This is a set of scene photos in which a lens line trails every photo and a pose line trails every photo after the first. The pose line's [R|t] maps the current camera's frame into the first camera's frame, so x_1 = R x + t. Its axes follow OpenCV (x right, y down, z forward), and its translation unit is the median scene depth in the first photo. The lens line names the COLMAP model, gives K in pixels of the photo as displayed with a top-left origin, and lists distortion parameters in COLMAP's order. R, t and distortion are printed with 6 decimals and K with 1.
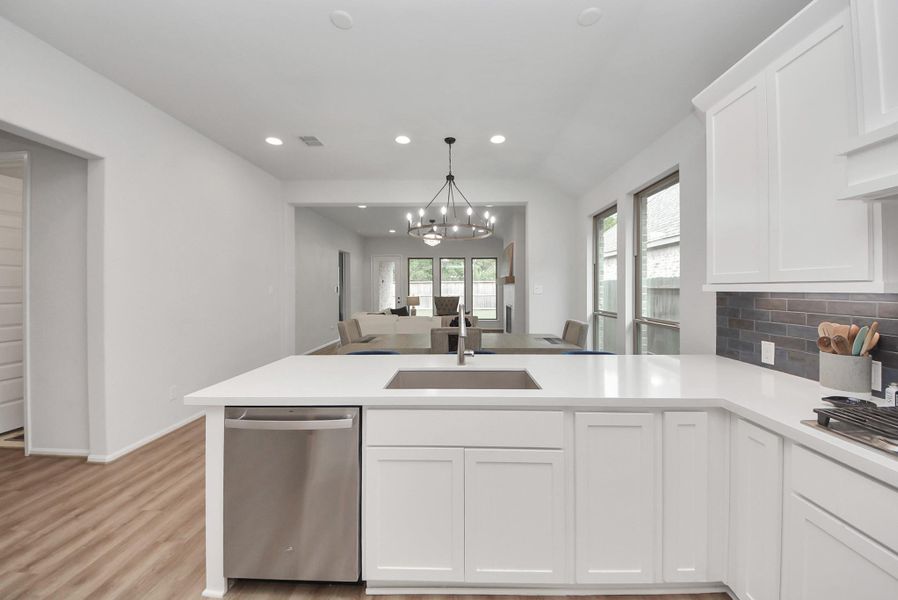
lens RADIAL K [[329.6, 0, 452.4], [0, 329.6, 290.2], [0, 0, 1]] dist [-0.014674, -0.000250]
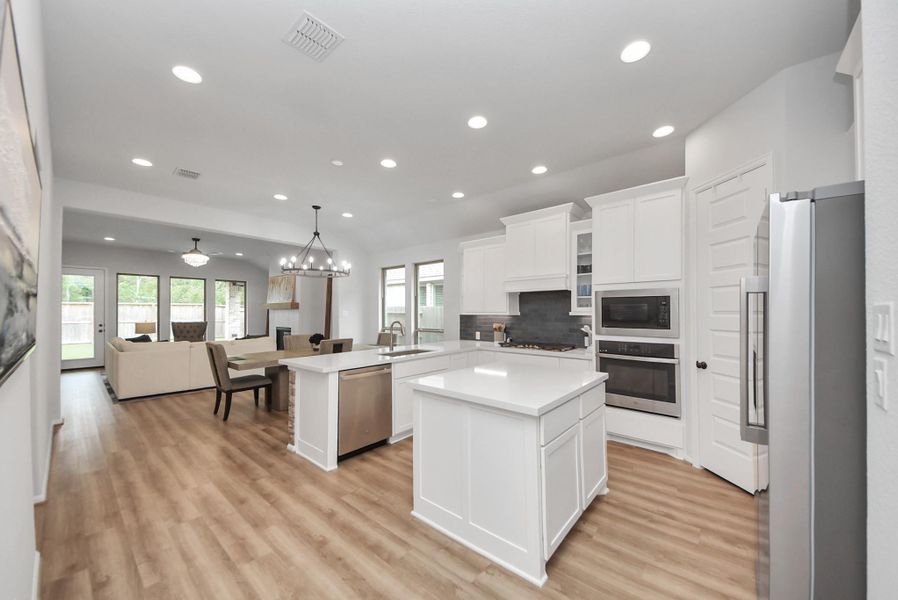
lens RADIAL K [[325.2, 0, 452.4], [0, 325.2, 313.6], [0, 0, 1]] dist [0.011702, 0.000098]
pose [[0.635280, 0.000364, 0.772282, -1.179122], [0.001198, 0.999998, -0.001457, -0.000393], [-0.772281, 0.001851, 0.635279, -0.554875]]
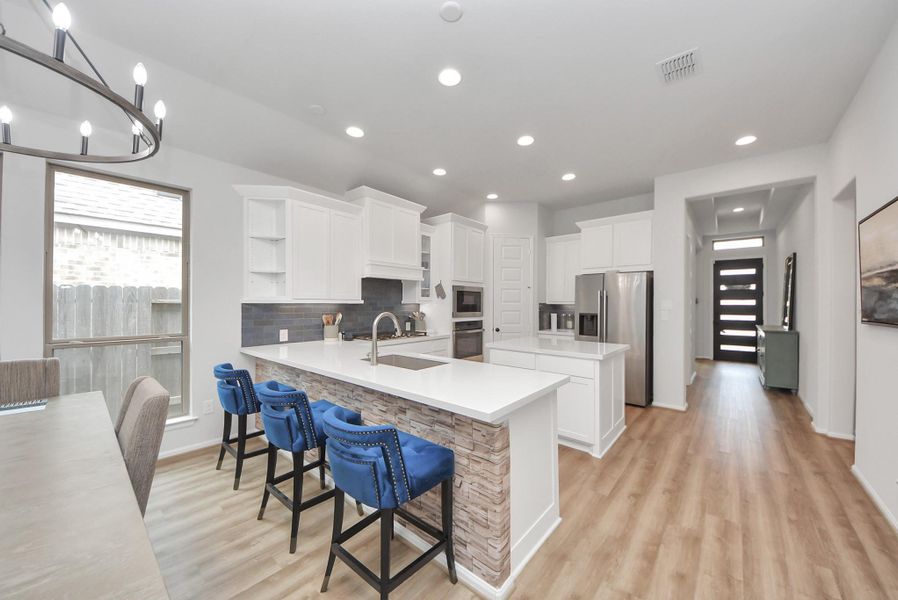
lens RADIAL K [[341.5, 0, 449.0], [0, 341.5, 300.0], [0, 0, 1]] dist [0.025695, -0.000061]
pose [[-0.780022, -0.004909, 0.625733, -0.867481], [-0.005112, 0.999986, 0.001473, -0.019641], [-0.625732, -0.002049, -0.780036, 1.645358]]
